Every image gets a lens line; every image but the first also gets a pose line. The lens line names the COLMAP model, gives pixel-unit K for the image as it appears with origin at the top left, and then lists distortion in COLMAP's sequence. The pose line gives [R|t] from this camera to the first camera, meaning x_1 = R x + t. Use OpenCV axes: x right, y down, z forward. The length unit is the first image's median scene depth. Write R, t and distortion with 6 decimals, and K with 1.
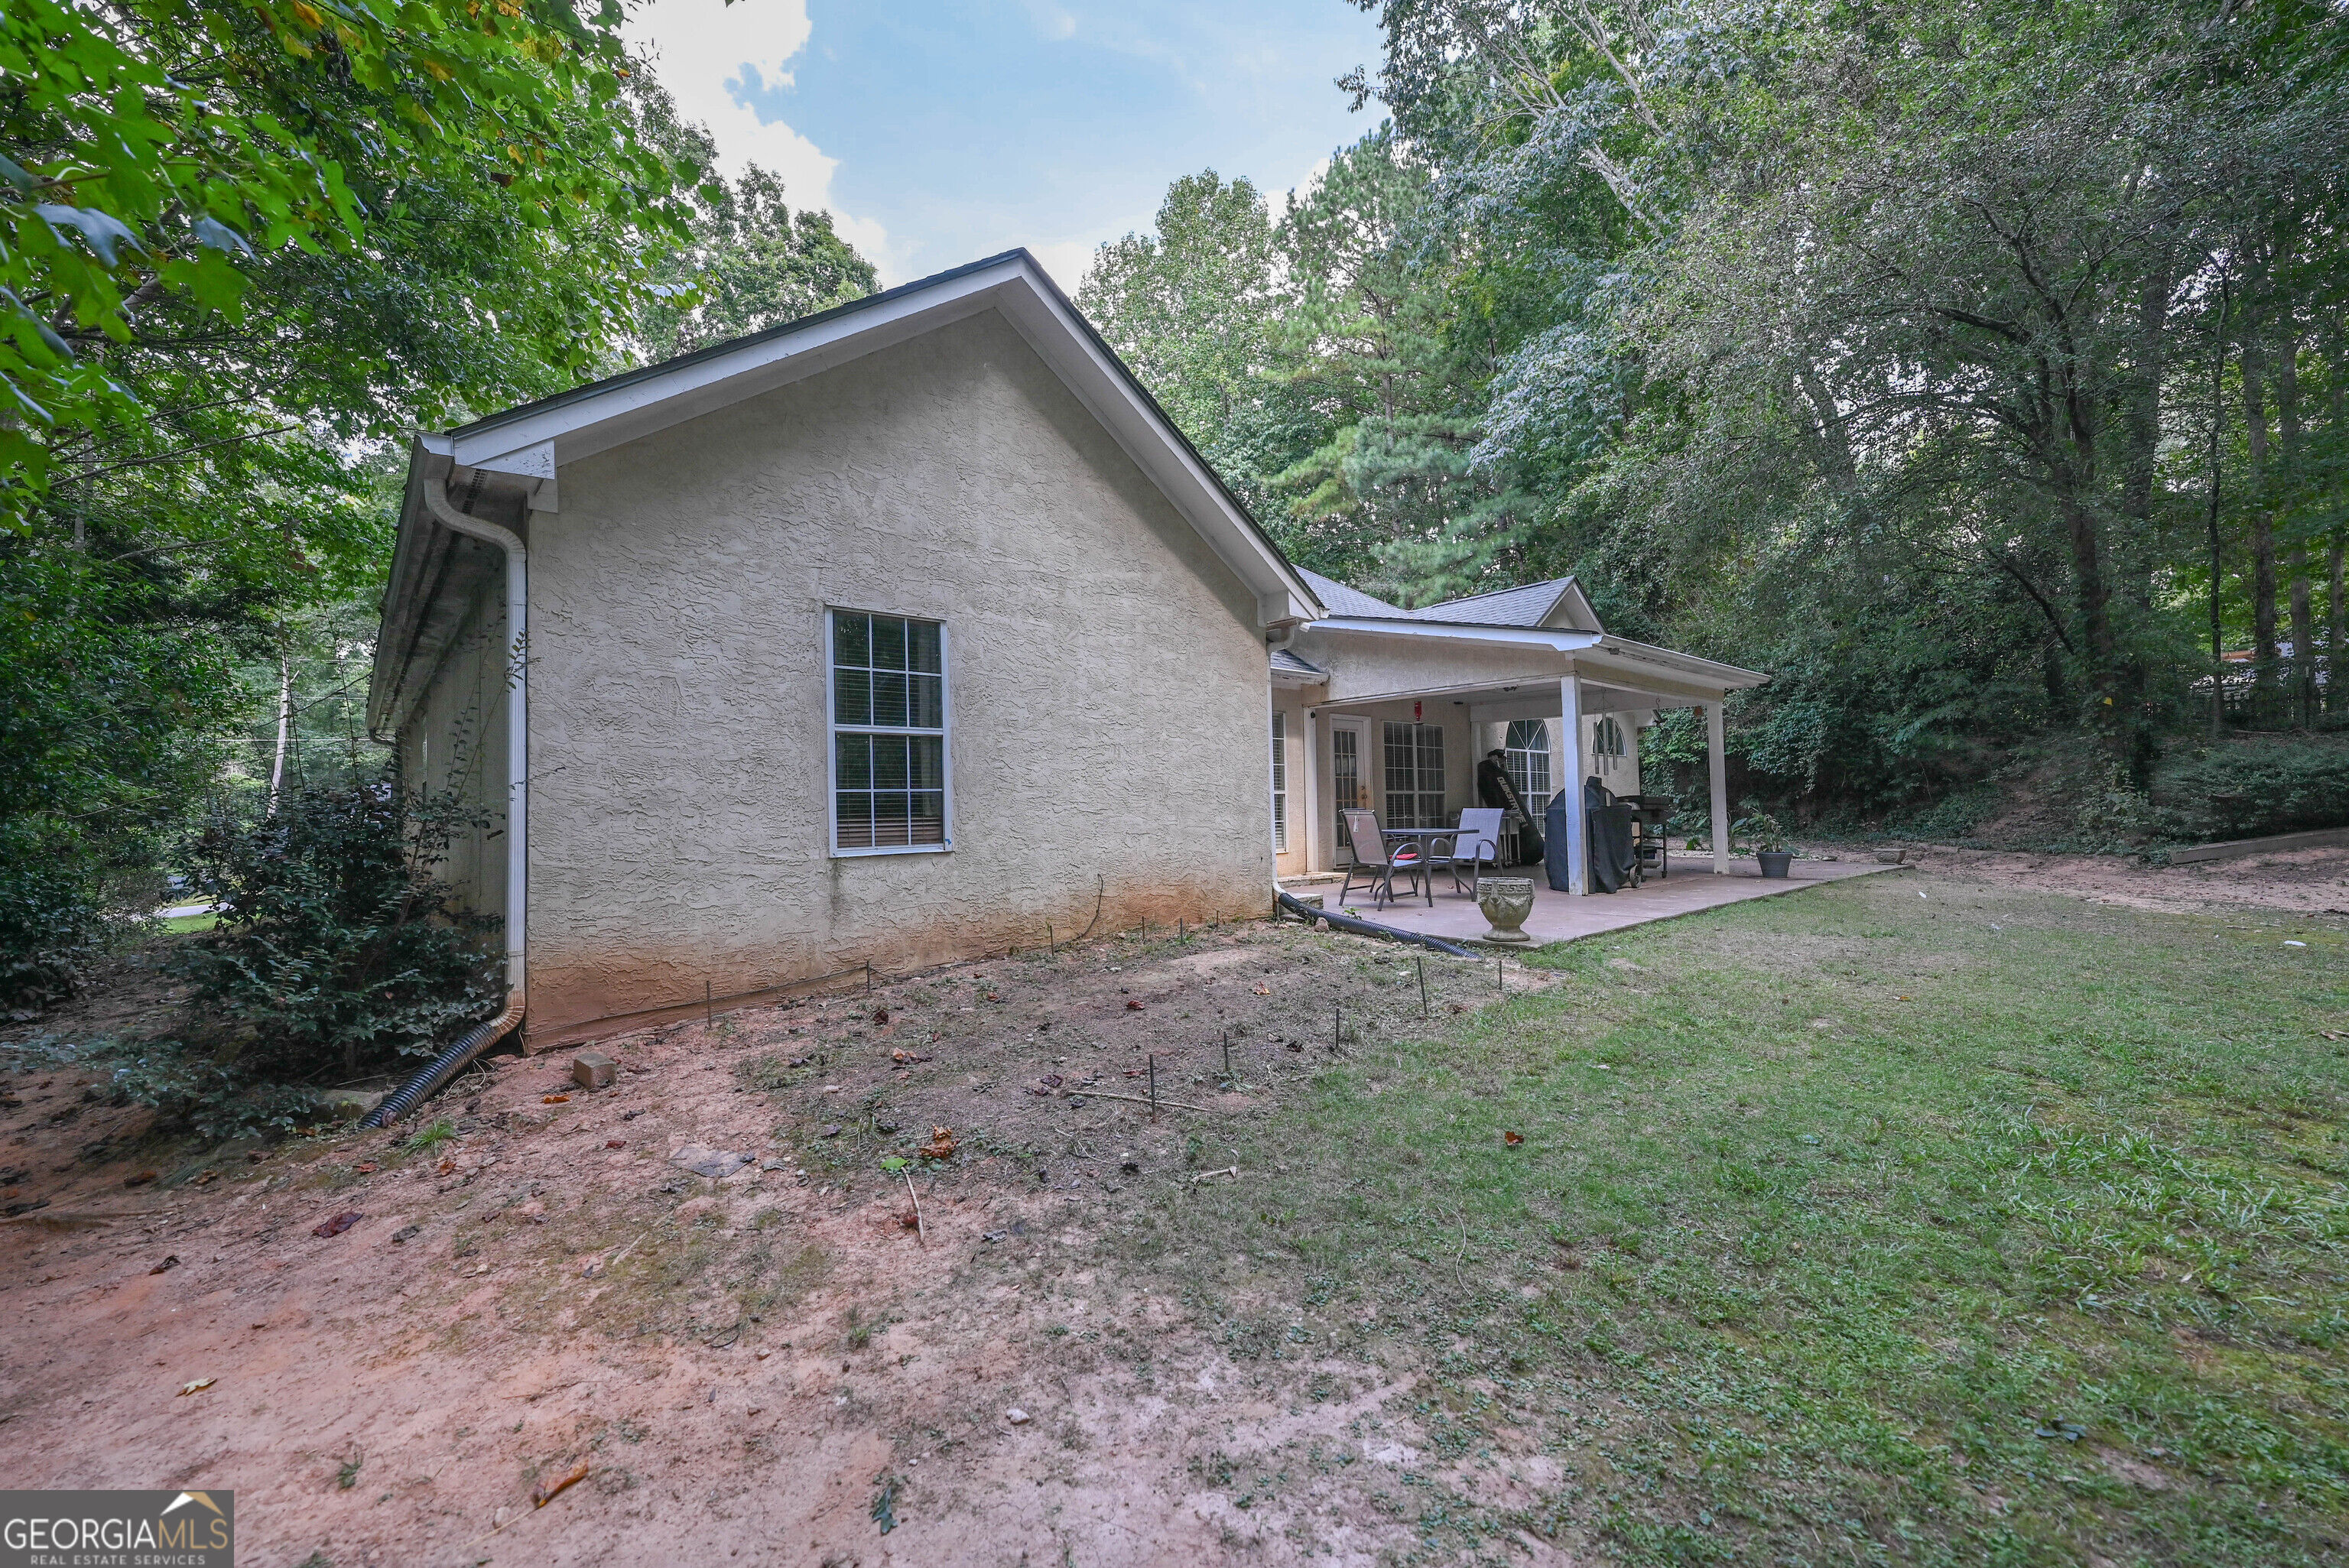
lens RADIAL K [[927.4, 0, 1172.5], [0, 927.4, 780.3], [0, 0, 1]] dist [-0.000612, -0.000255]
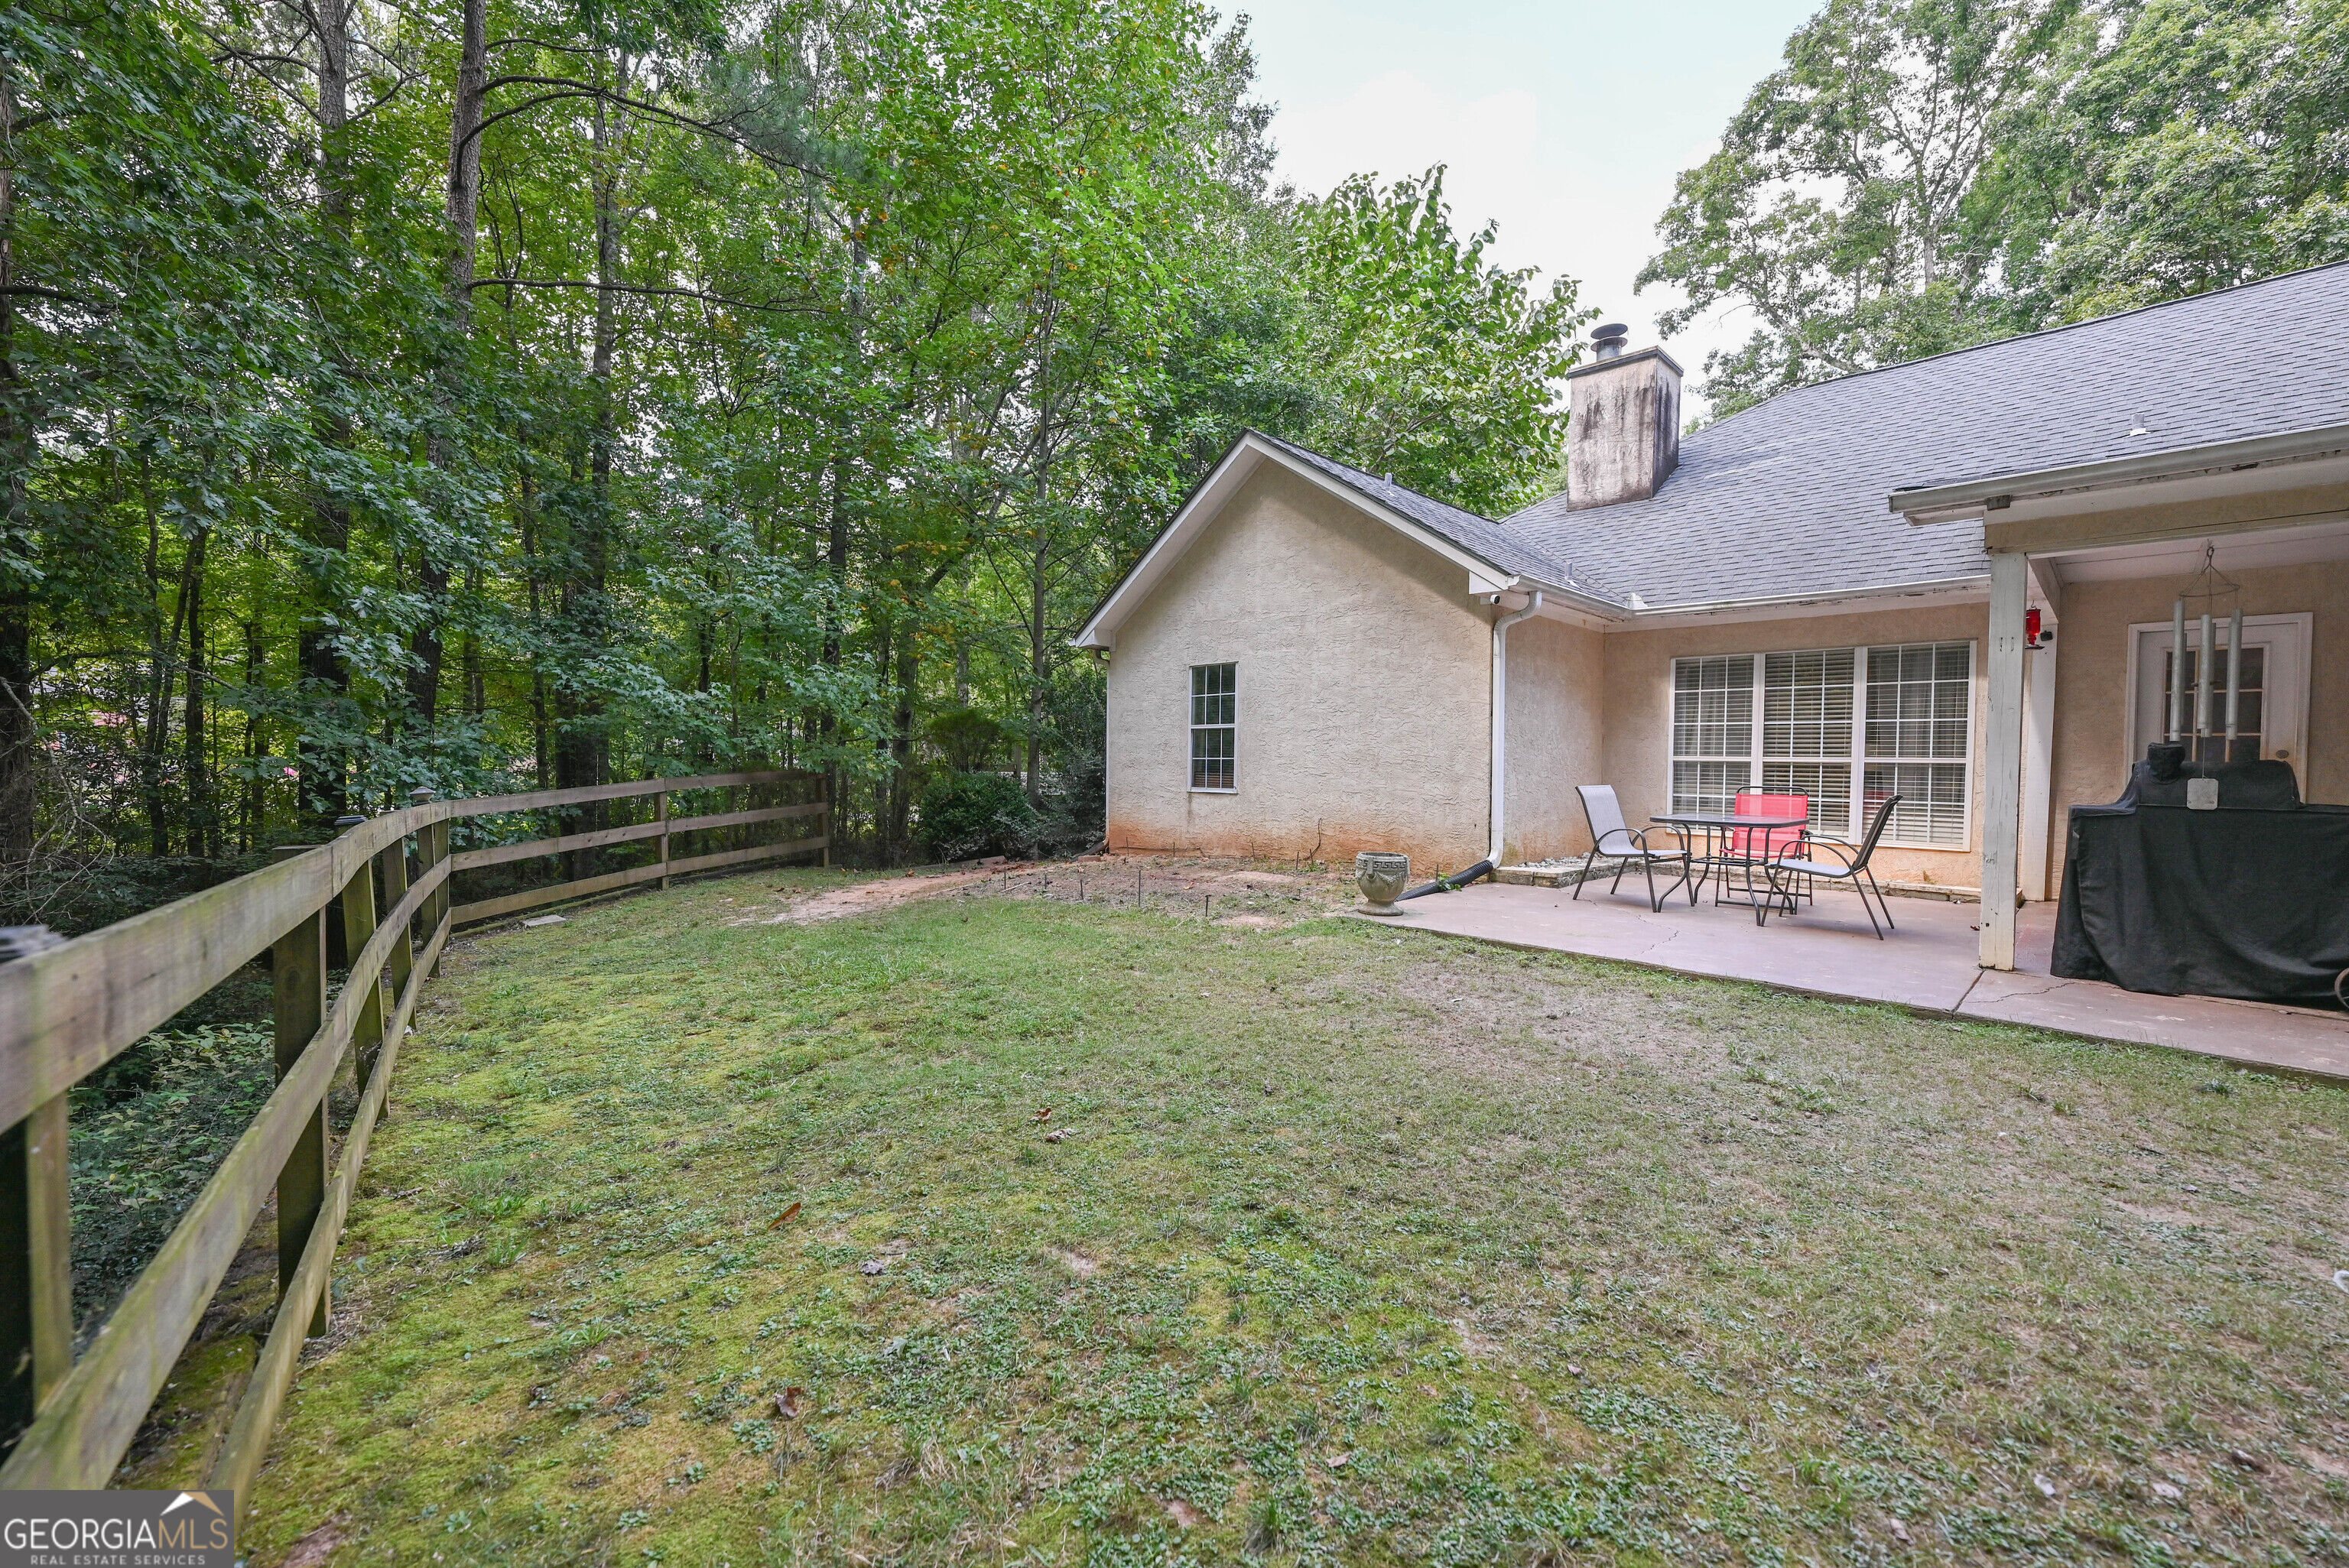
lens RADIAL K [[938.1, 0, 1160.7], [0, 938.1, 774.1], [0, 0, 1]] dist [-0.000823, 0.000152]
pose [[0.030844, 0.032464, -0.998997, 0.524460], [0.017089, 0.999309, 0.033001, -0.007303], [0.999378, -0.018090, 0.030268, 0.274852]]
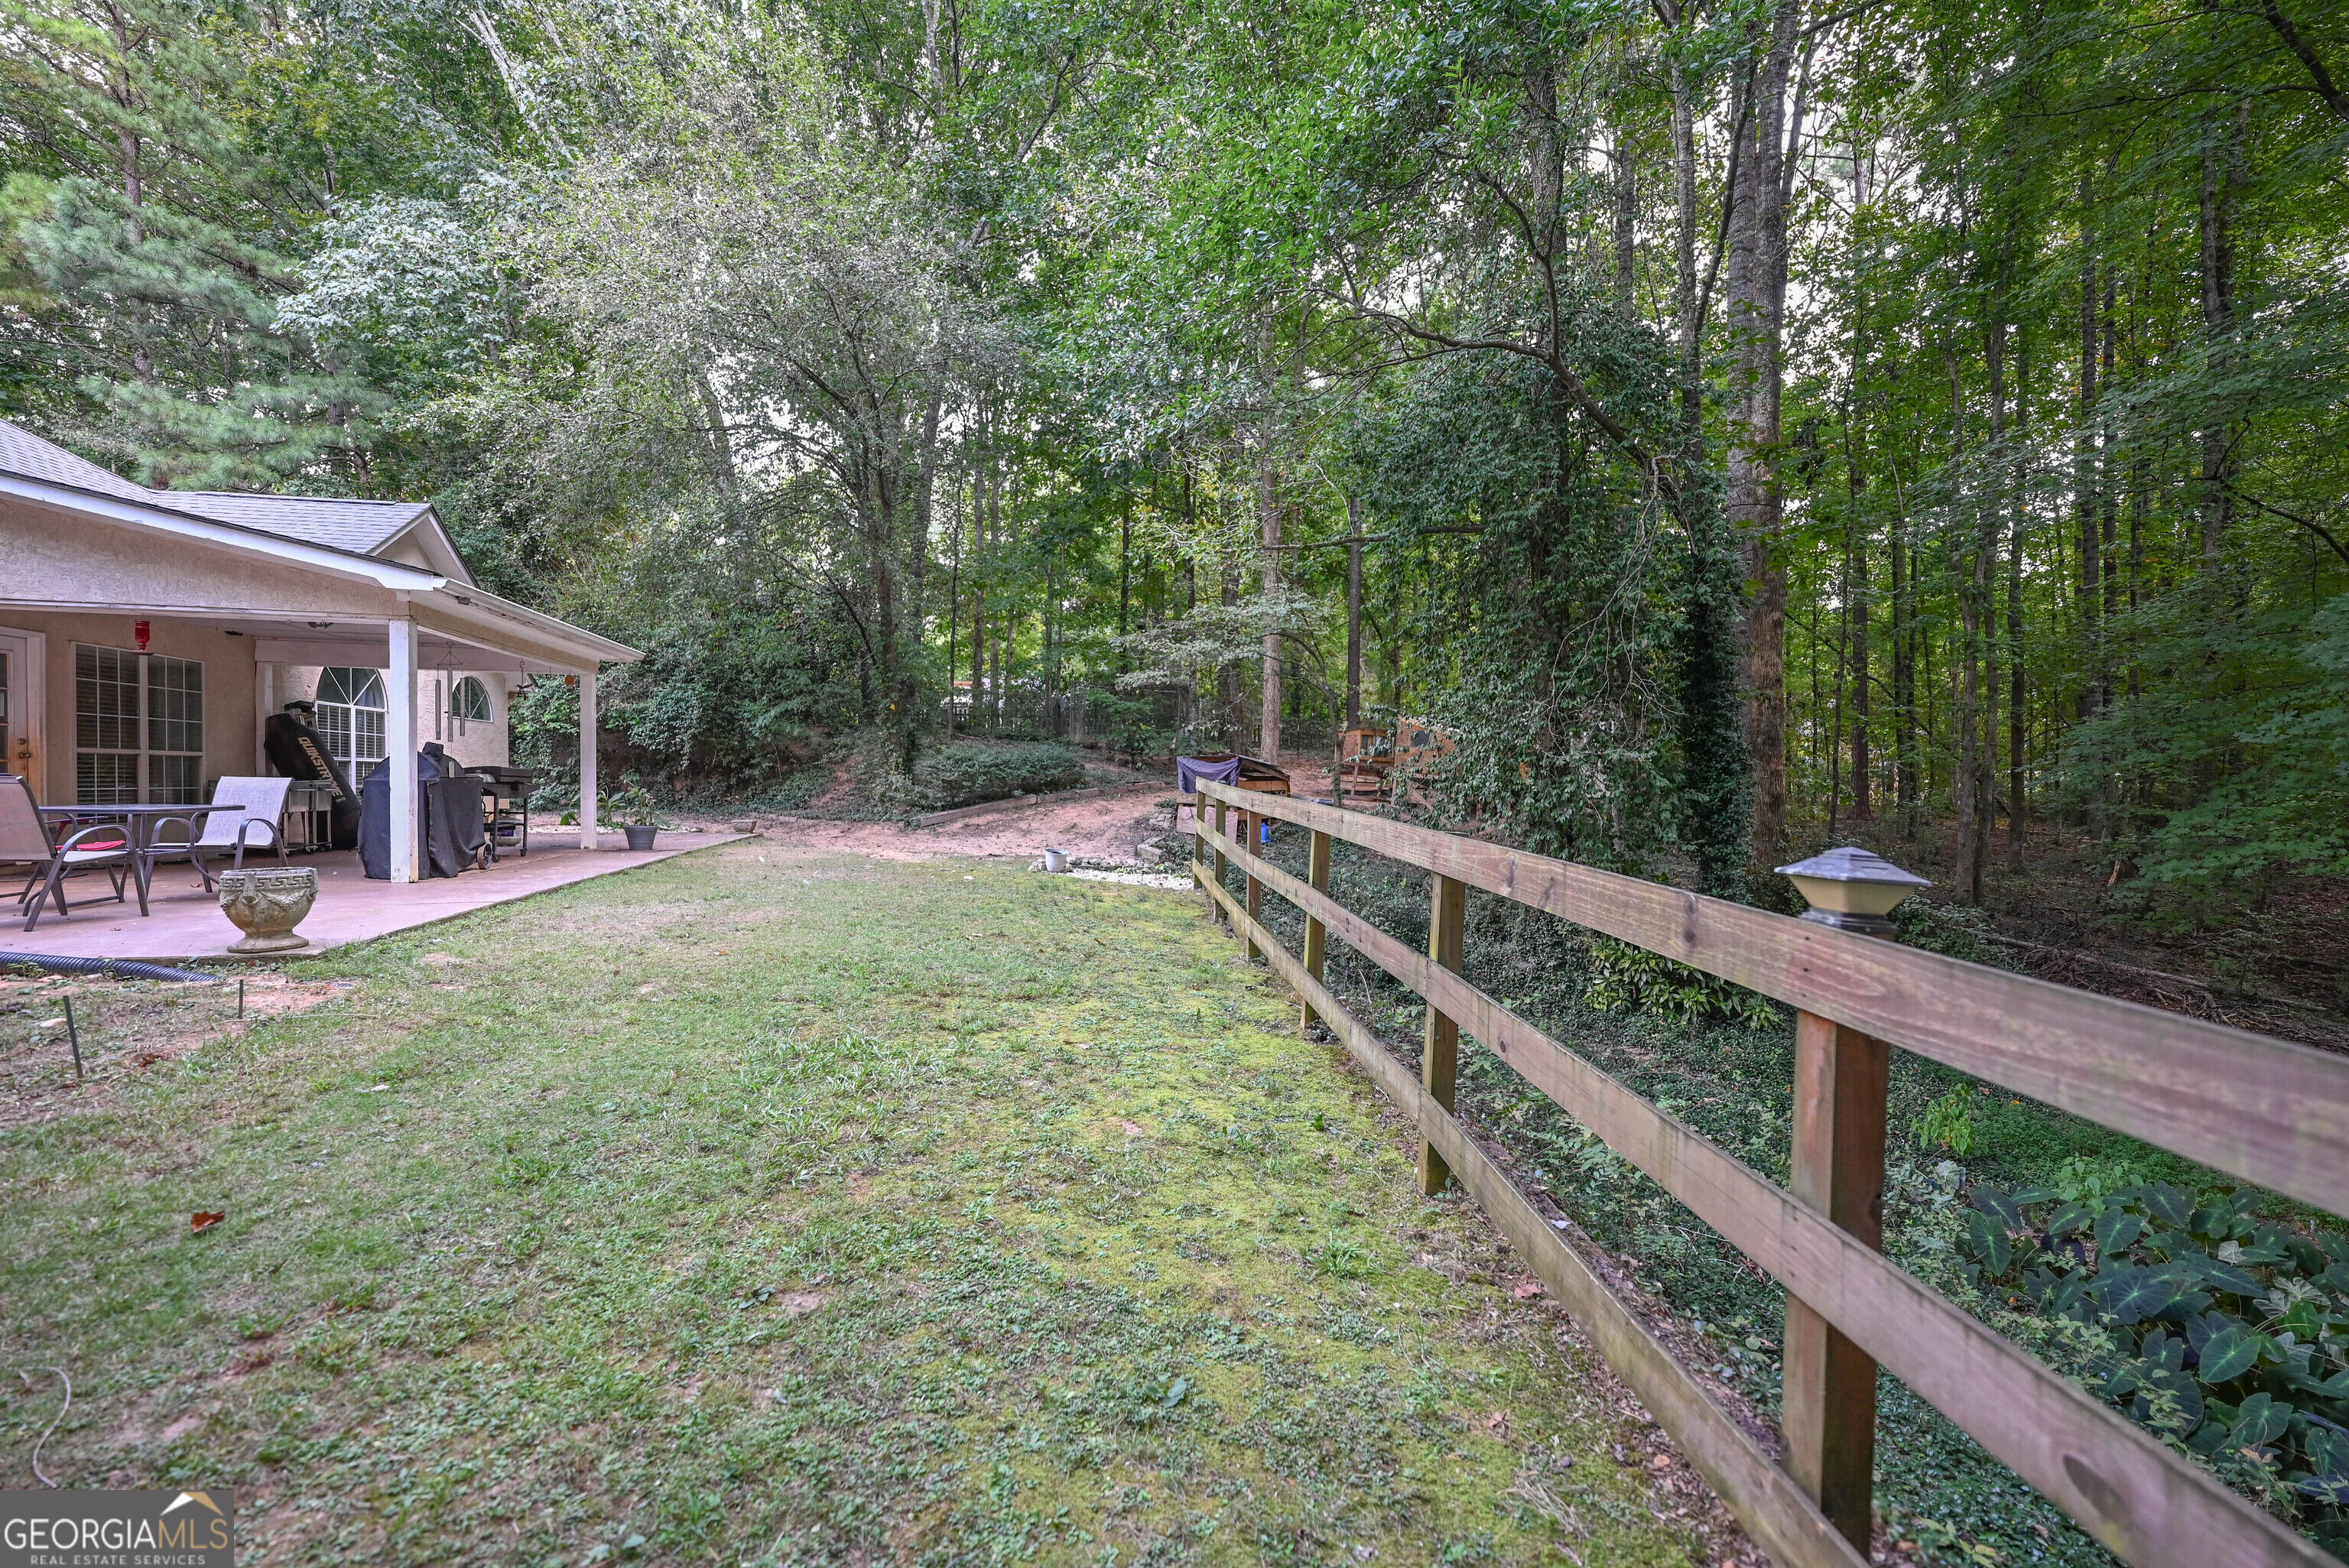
lens RADIAL K [[938.1, 0, 1160.7], [0, 938.1, 774.1], [0, 0, 1]] dist [-0.000823, 0.000152]
pose [[0.486717, 0.023155, 0.873253, 0.020461], [-0.042189, 0.999105, -0.002977, -0.000633], [-0.872540, -0.035393, 0.487259, -0.006712]]
